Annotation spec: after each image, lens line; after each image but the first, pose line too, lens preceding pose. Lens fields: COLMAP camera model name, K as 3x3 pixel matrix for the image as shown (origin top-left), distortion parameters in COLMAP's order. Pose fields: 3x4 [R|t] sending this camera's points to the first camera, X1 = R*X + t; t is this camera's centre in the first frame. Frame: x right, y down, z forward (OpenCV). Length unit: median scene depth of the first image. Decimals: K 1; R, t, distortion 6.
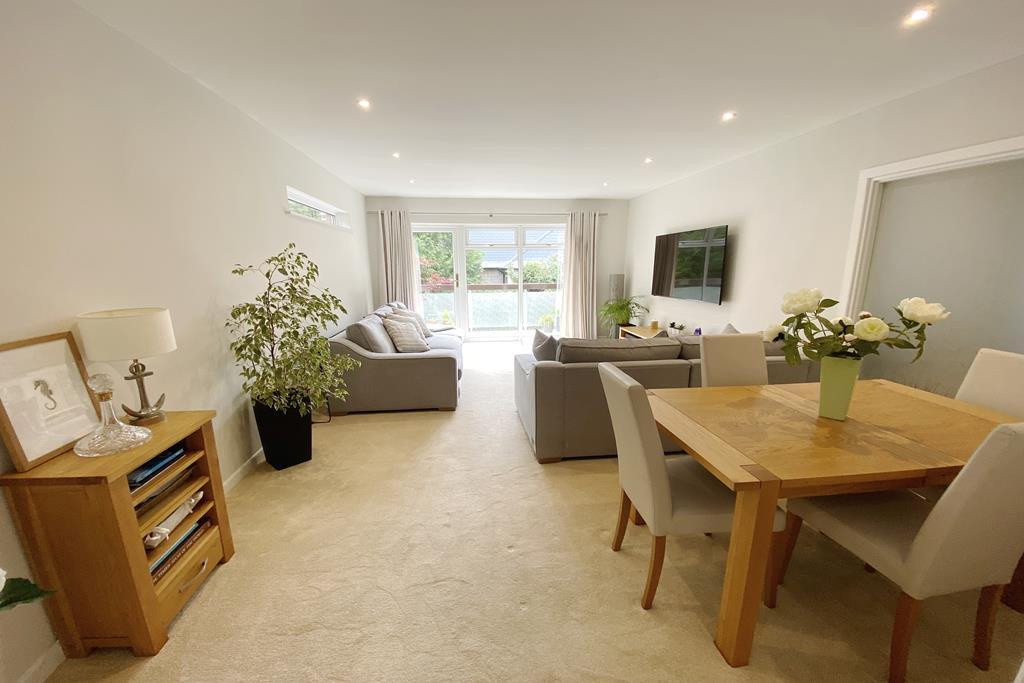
lens RADIAL K [[386.5, 0, 512.0], [0, 386.5, 341.5], [0, 0, 1]] dist [0.029417, -0.000089]
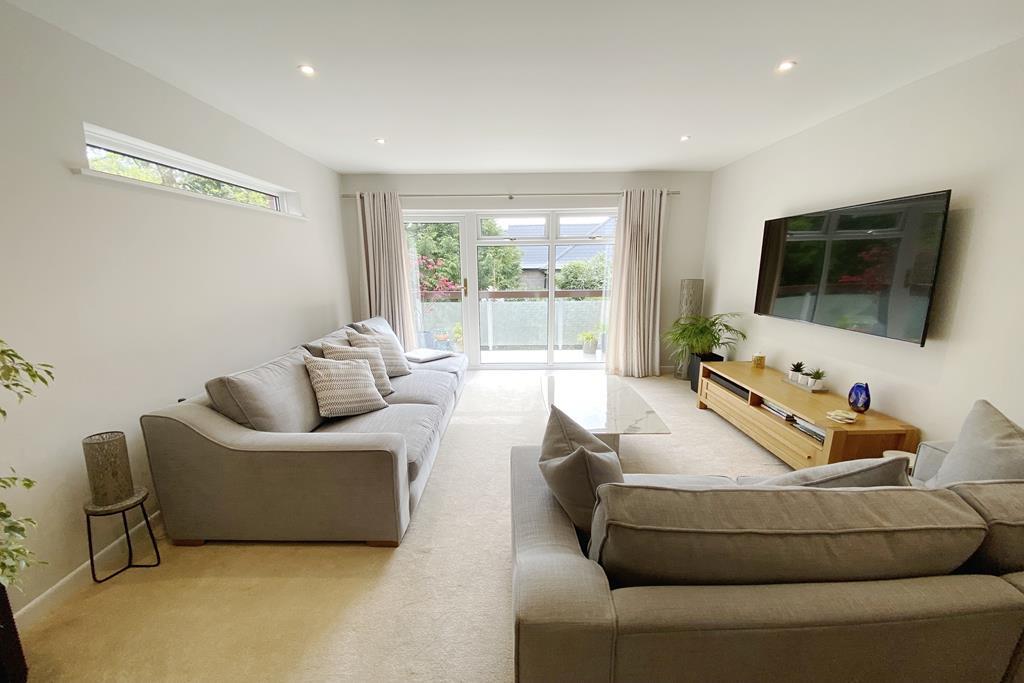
lens RADIAL K [[376.1, 0, 512.0], [0, 376.1, 341.5], [0, 0, 1]] dist [-0.001830, -0.000262]
pose [[0.992509, 0.023150, -0.119955, 0.036918], [-0.022504, 0.999724, 0.006733, -0.063181], [0.120078, -0.003983, 0.992756, 0.308514]]
